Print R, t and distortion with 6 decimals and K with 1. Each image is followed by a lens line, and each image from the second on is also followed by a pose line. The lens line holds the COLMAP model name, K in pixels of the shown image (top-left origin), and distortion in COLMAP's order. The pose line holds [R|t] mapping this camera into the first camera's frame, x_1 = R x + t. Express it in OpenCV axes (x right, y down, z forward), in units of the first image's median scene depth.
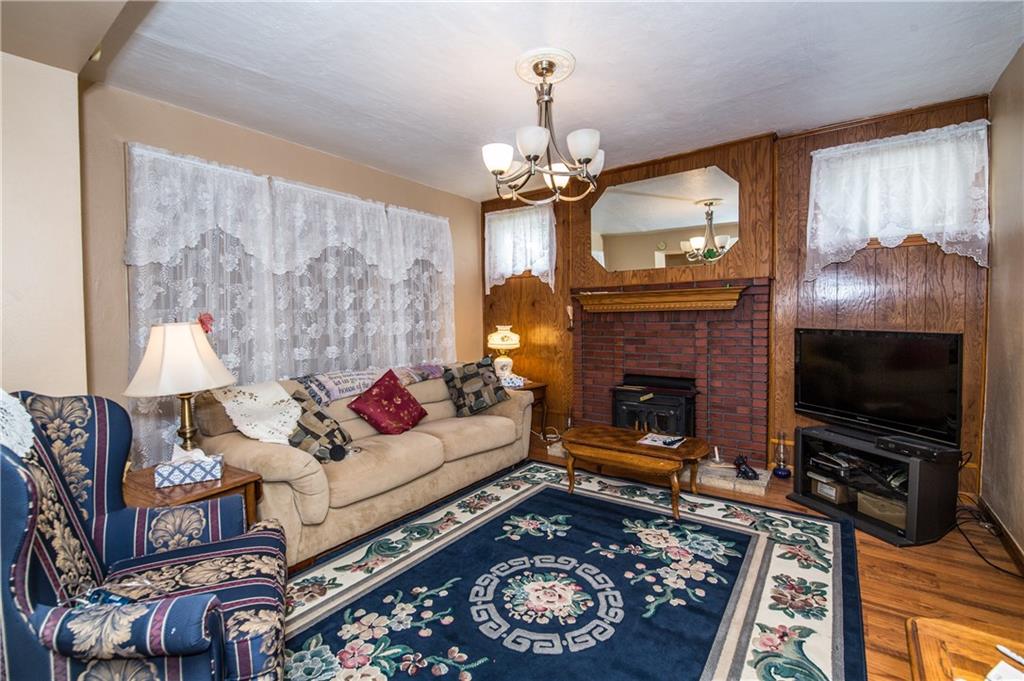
lens RADIAL K [[442.0, 0, 510.8], [0, 442.0, 333.0], [0, 0, 1]] dist [-0.011743, -0.003879]
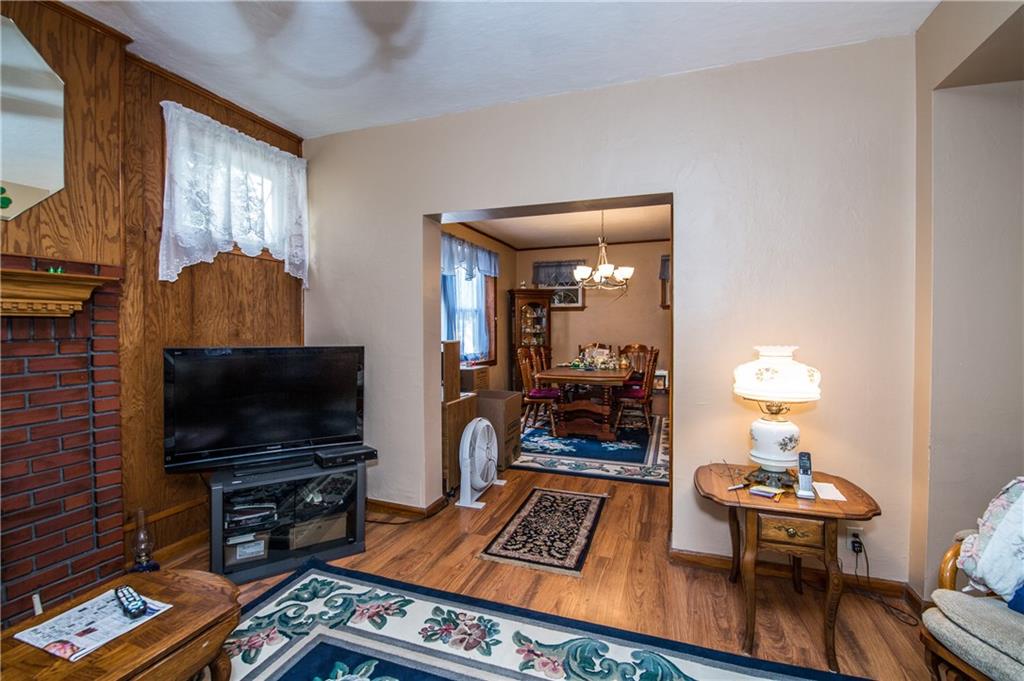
lens RADIAL K [[442.0, 0, 516.3], [0, 442.0, 337.2], [0, 0, 1]] dist [-0.011743, -0.003879]
pose [[-0.291657, -0.006973, 0.956498, -0.205469], [0.035917, 0.999188, 0.018236, -0.026943], [-0.955849, 0.039673, -0.291170, 0.866274]]
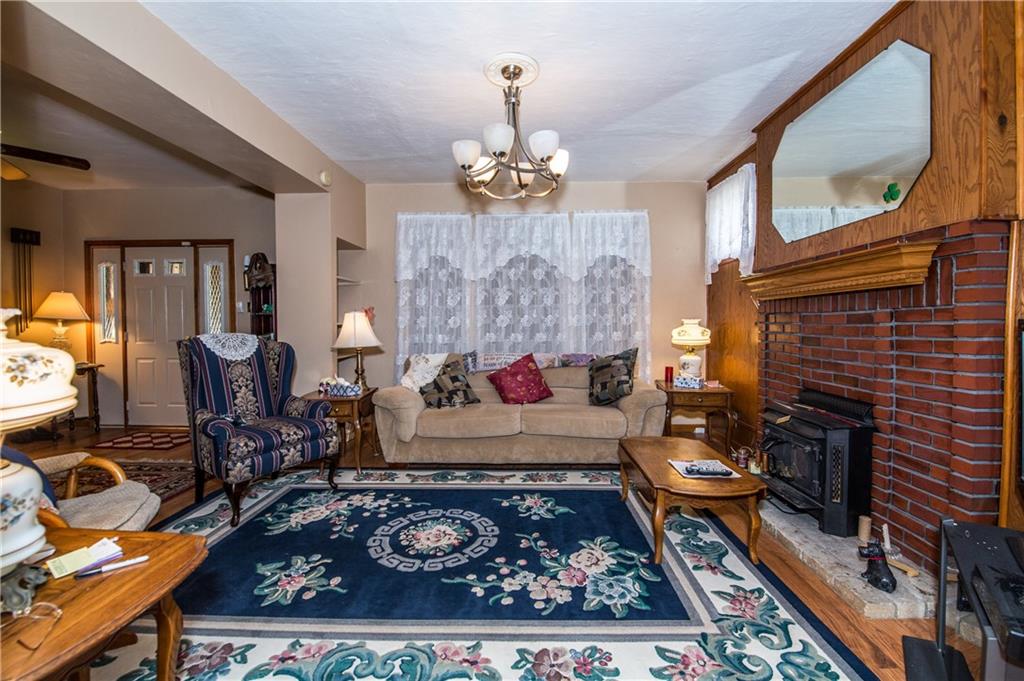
lens RADIAL K [[442.0, 0, 521.1], [0, 442.0, 334.1], [0, 0, 1]] dist [-0.011743, -0.003879]
pose [[0.575625, 0.028352, -0.817222, 0.919047], [-0.027944, 0.999497, 0.014993, 0.017364], [0.817236, 0.014206, 0.576128, 0.380874]]
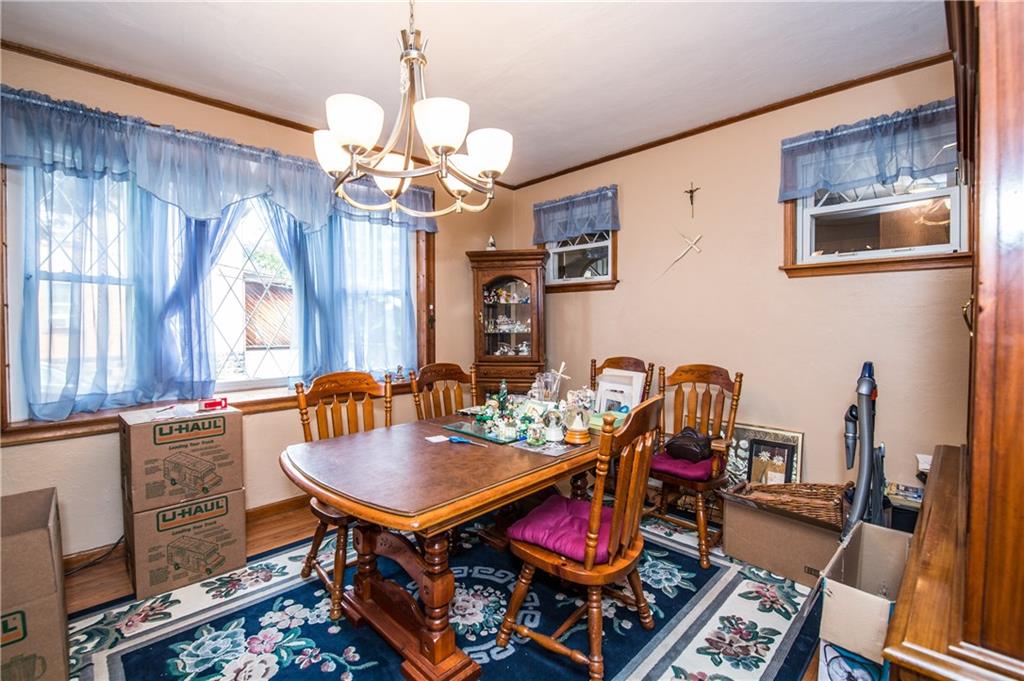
lens RADIAL K [[442.0, 0, 510.1], [0, 442.0, 331.6], [0, 0, 1]] dist [-0.011743, -0.003879]
pose [[-0.987541, 0.005836, 0.157253, -0.141411], [0.014005, 0.998606, 0.050887, -0.057353], [-0.156737, 0.052455, -0.986246, 1.497935]]
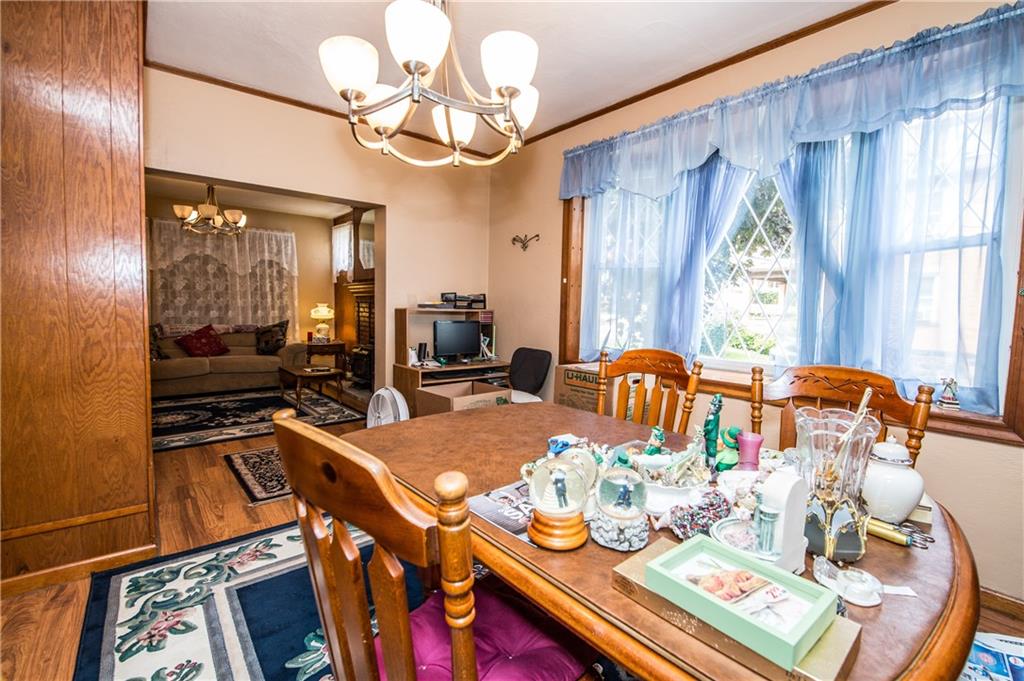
lens RADIAL K [[442.0, 0, 525.7], [0, 442.0, 337.6], [0, 0, 1]] dist [-0.011743, -0.003879]
pose [[0.976423, 0.046272, -0.210850, 1.779071], [-0.038627, 0.998443, 0.040237, 0.020965], [0.212384, -0.031144, 0.976690, -0.603273]]
